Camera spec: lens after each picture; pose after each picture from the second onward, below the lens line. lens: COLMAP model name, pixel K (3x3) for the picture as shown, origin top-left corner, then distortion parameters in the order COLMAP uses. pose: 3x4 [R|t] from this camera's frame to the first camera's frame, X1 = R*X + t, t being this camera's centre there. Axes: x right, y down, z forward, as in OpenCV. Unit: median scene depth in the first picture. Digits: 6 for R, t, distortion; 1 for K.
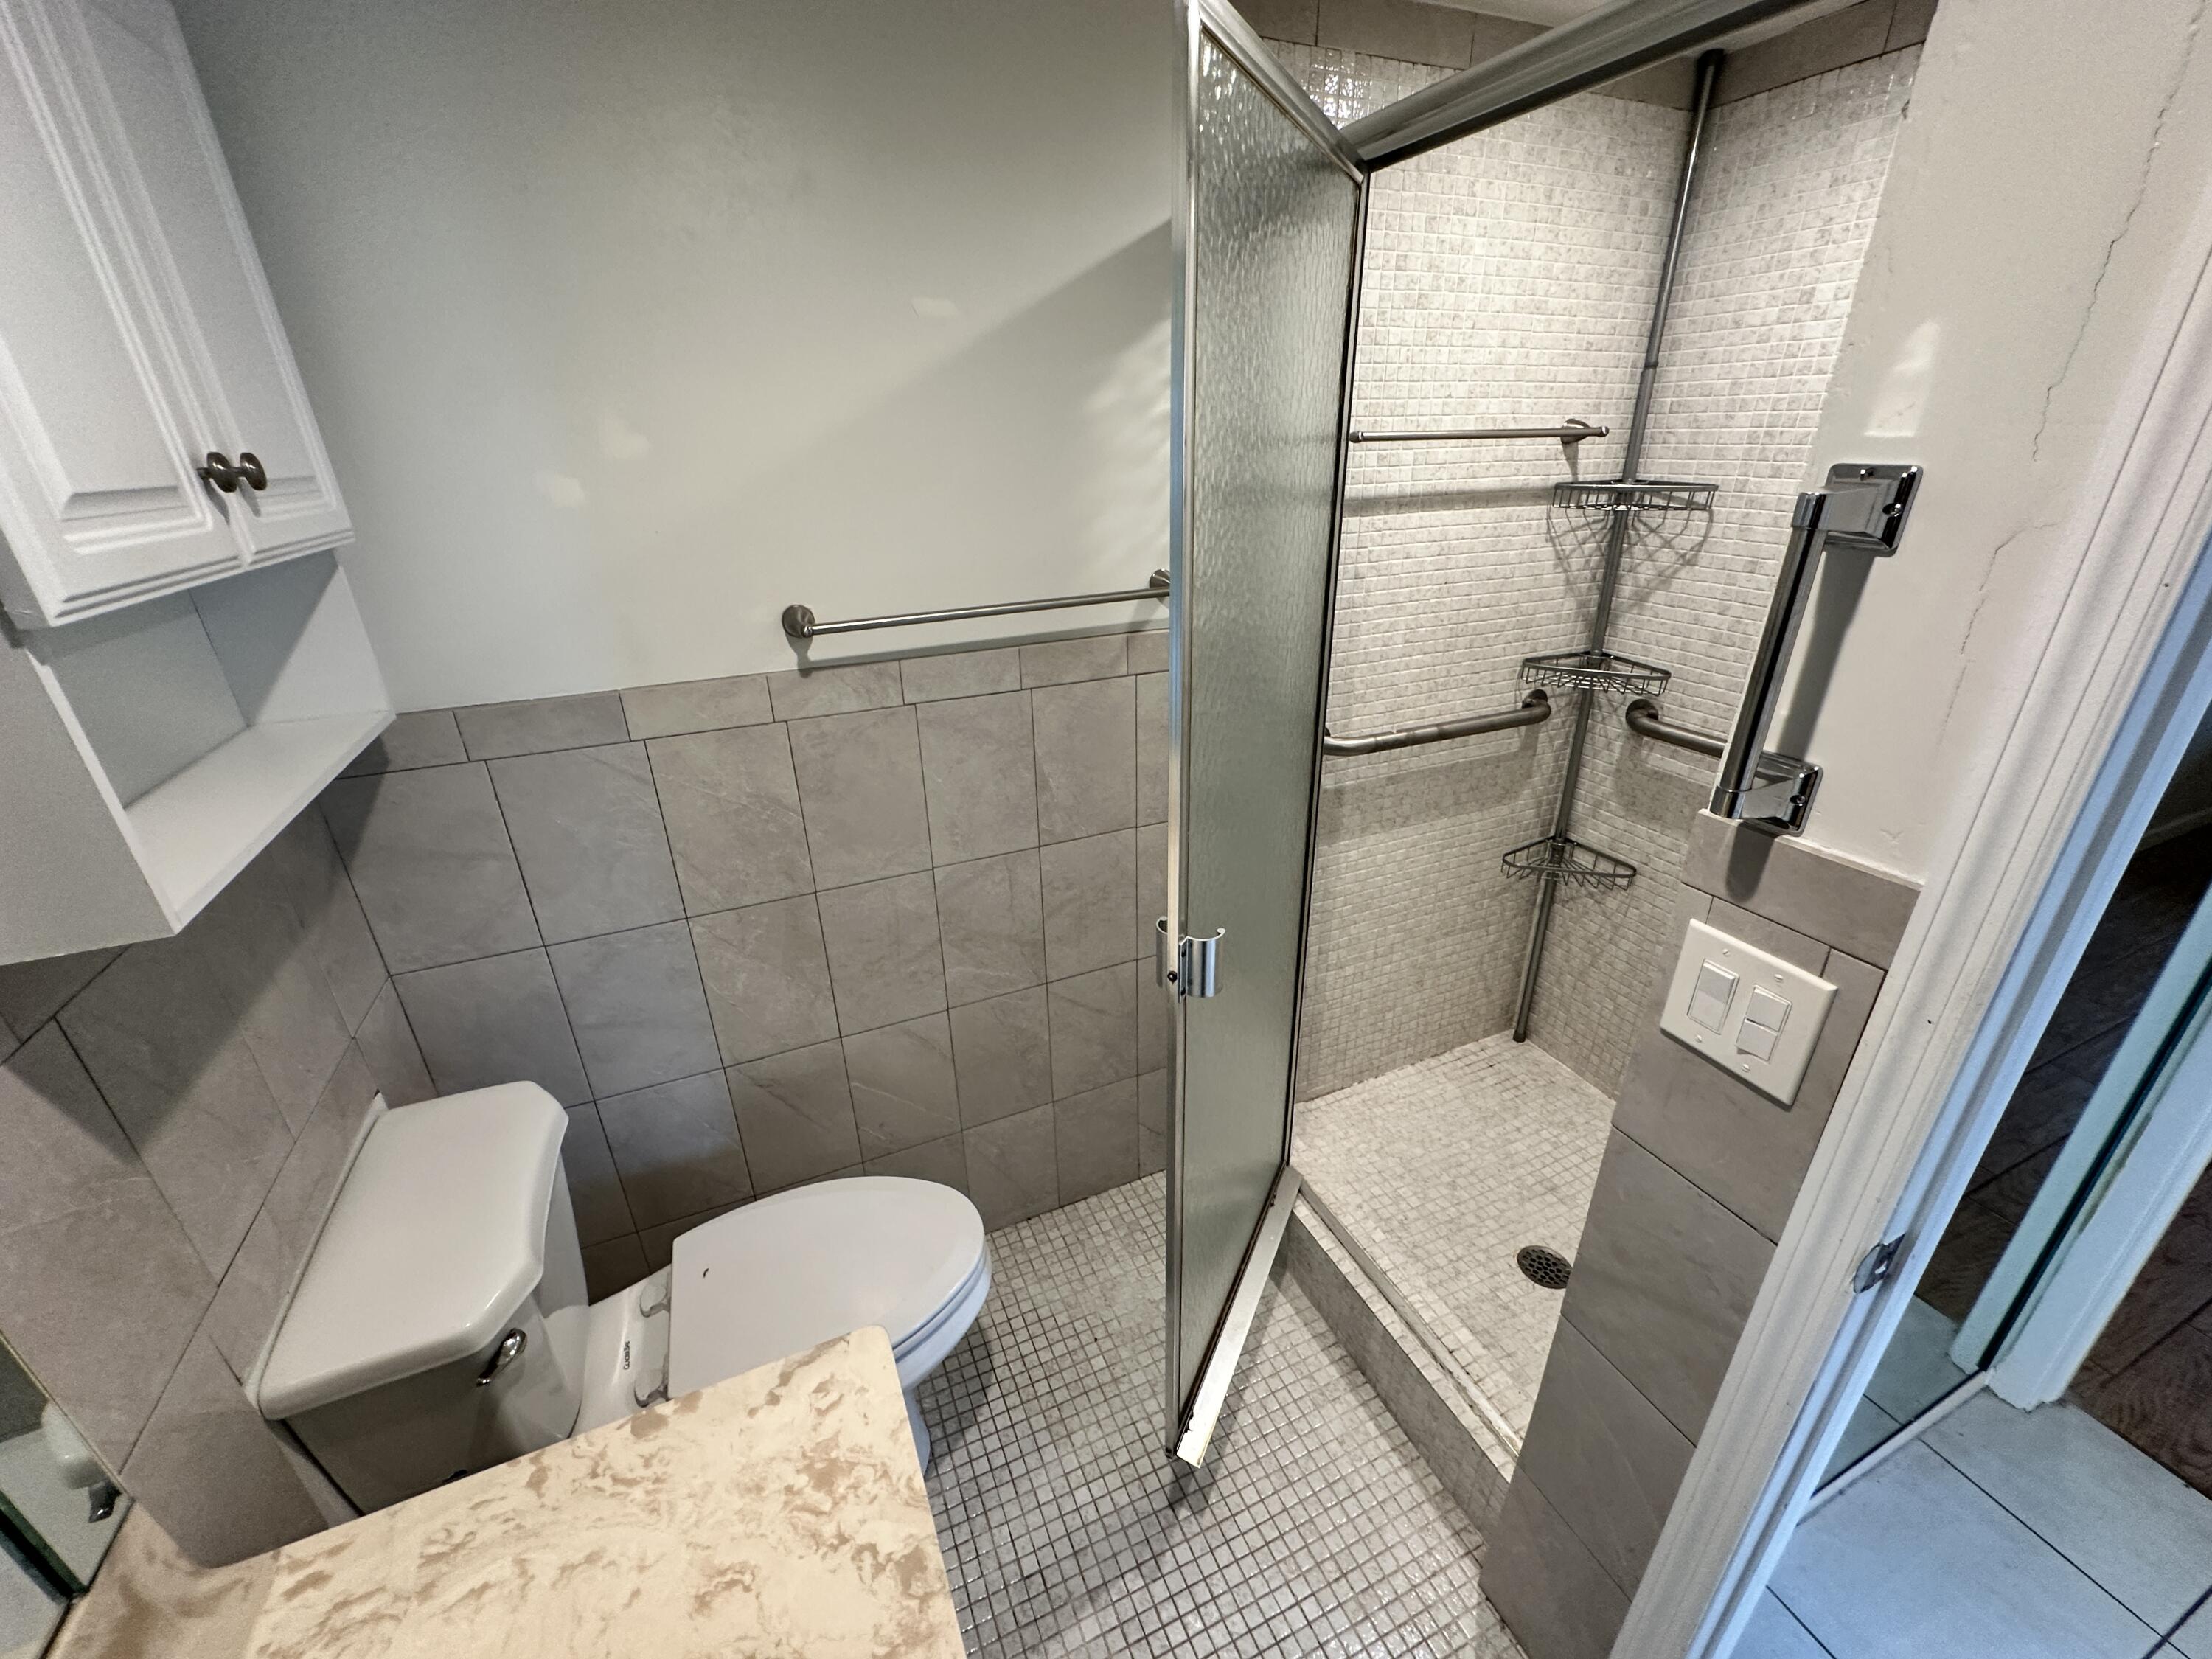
lens RADIAL K [[884.0, 0, 1104.5], [0, 884.0, 829.8], [0, 0, 1]] dist [-0.002410, 0.000669]
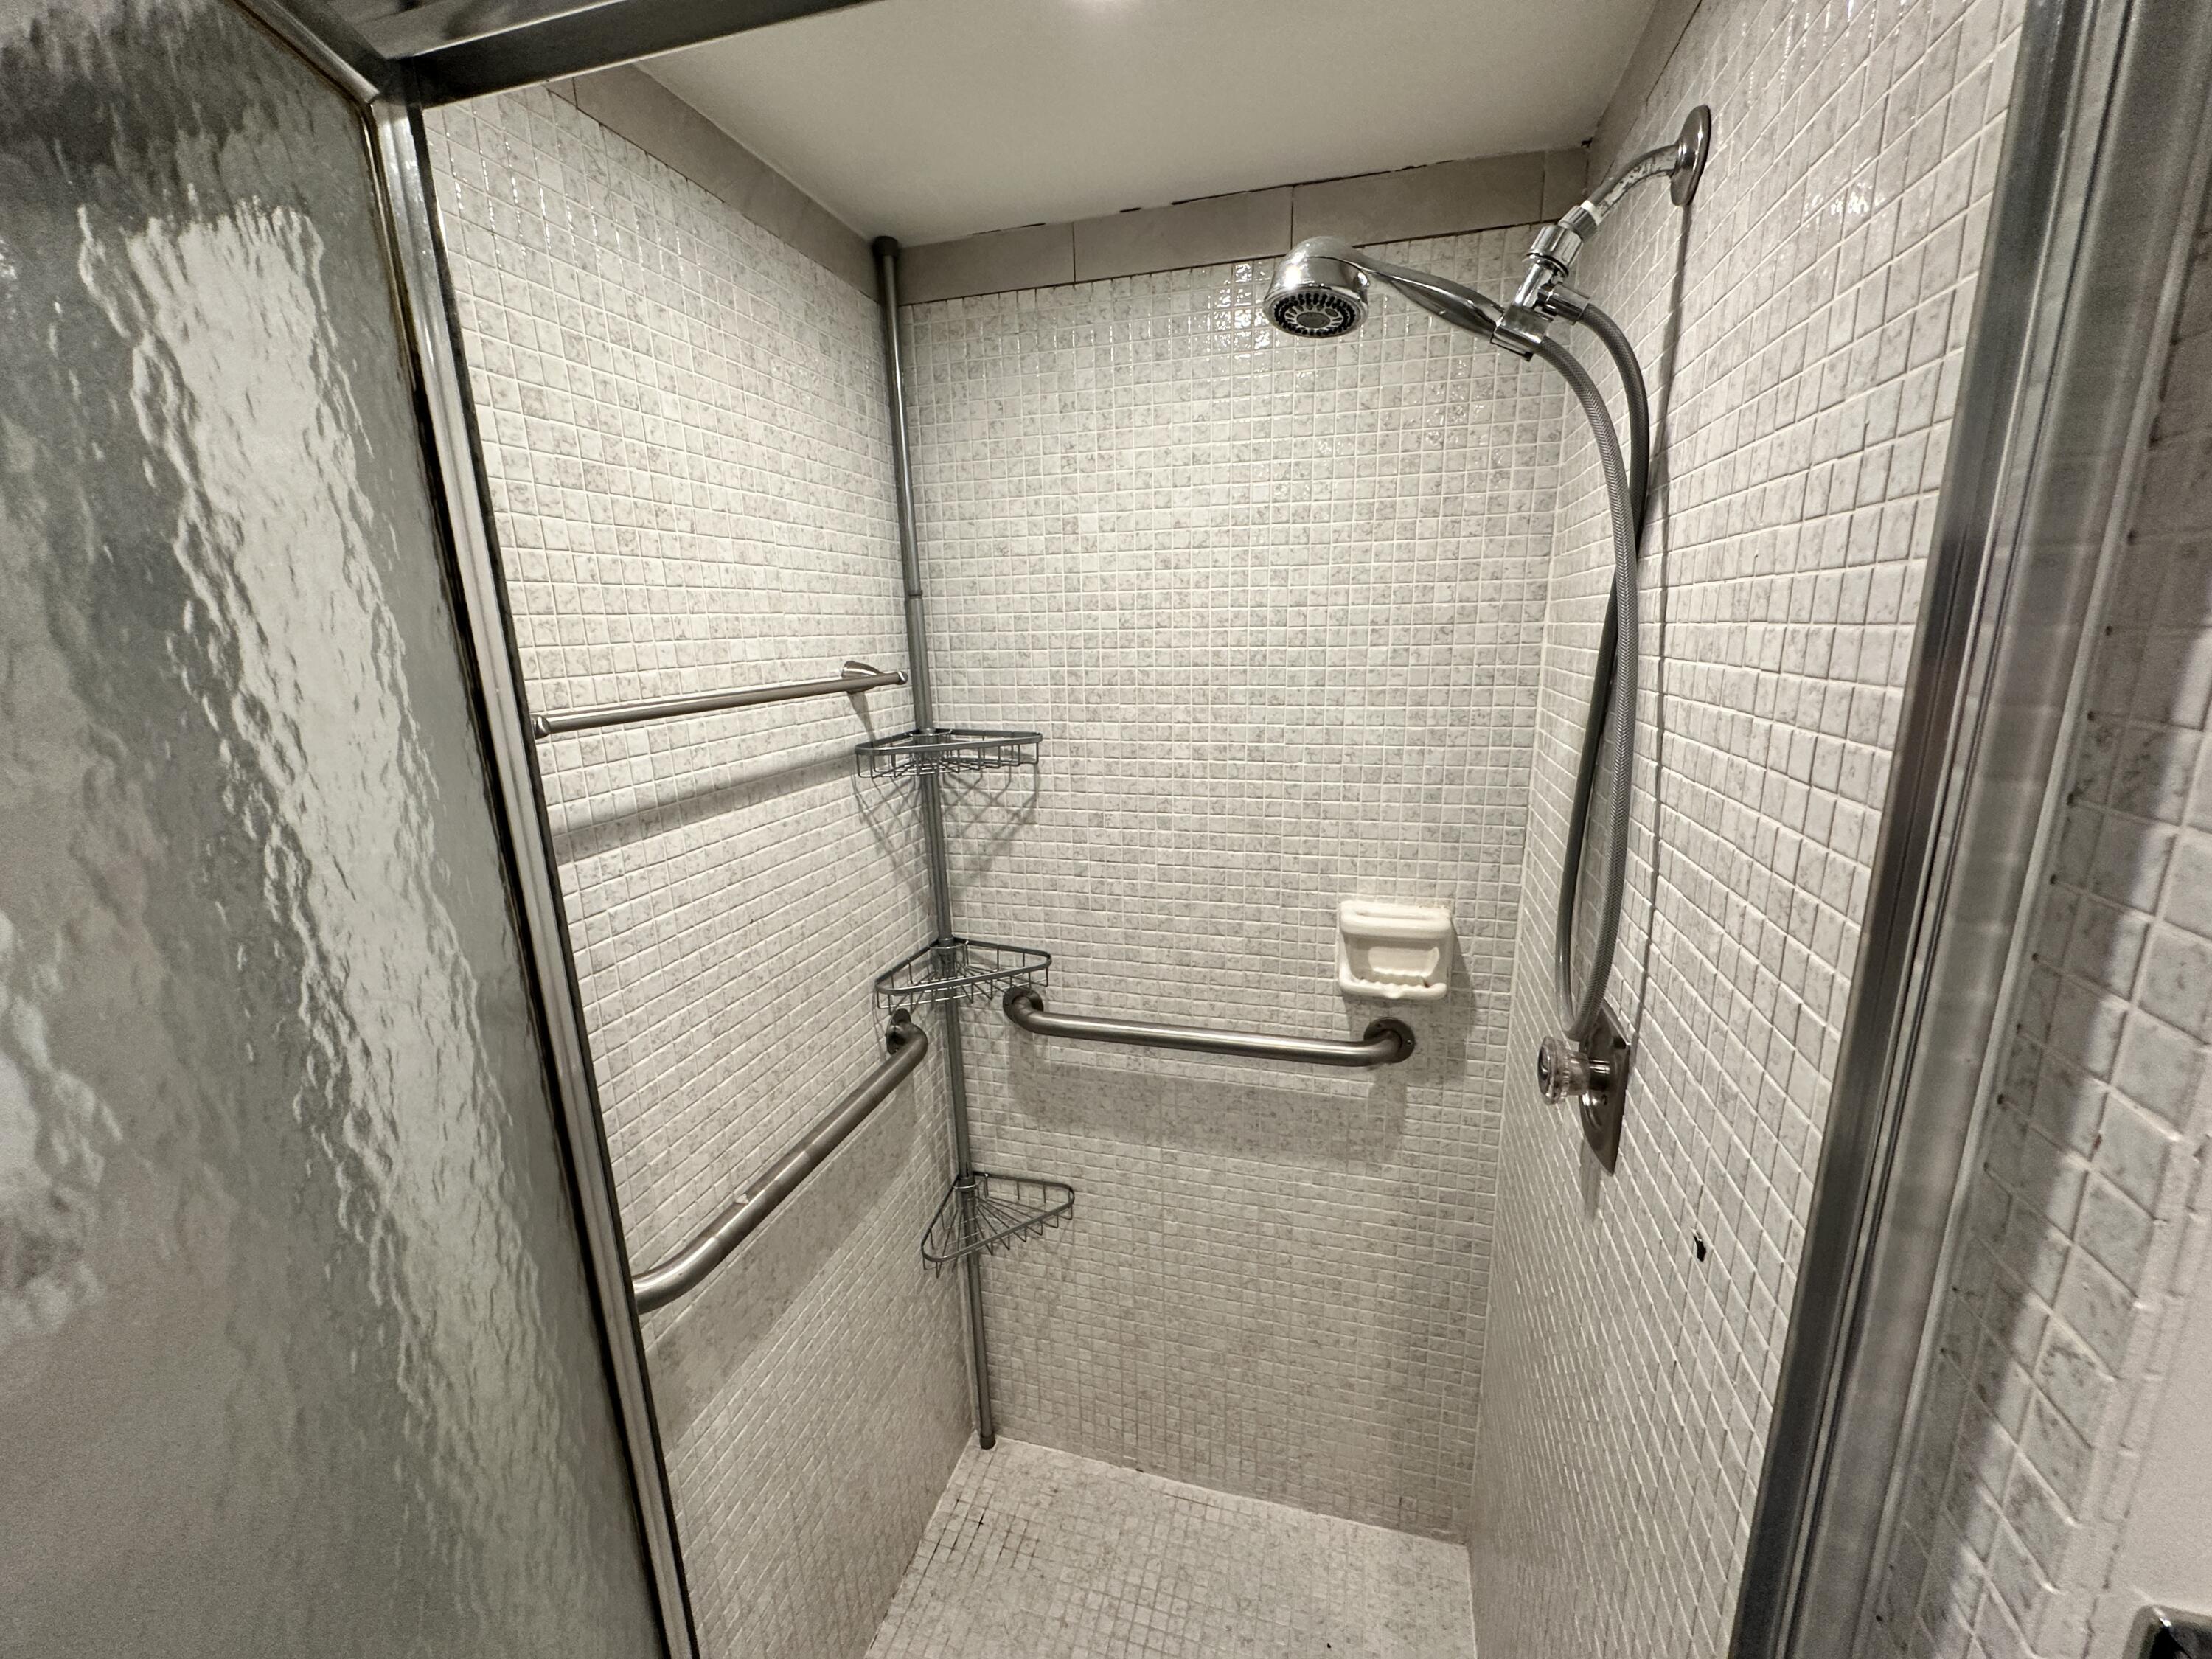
lens RADIAL K [[884.0, 0, 1104.5], [0, 884.0, 829.8], [0, 0, 1]] dist [-0.002410, 0.000669]
pose [[0.641335, -0.175227, 0.746984, 0.086224], [0.327421, 0.942977, -0.059909, -0.189664], [-0.693891, 0.283000, 0.662138, 0.353671]]
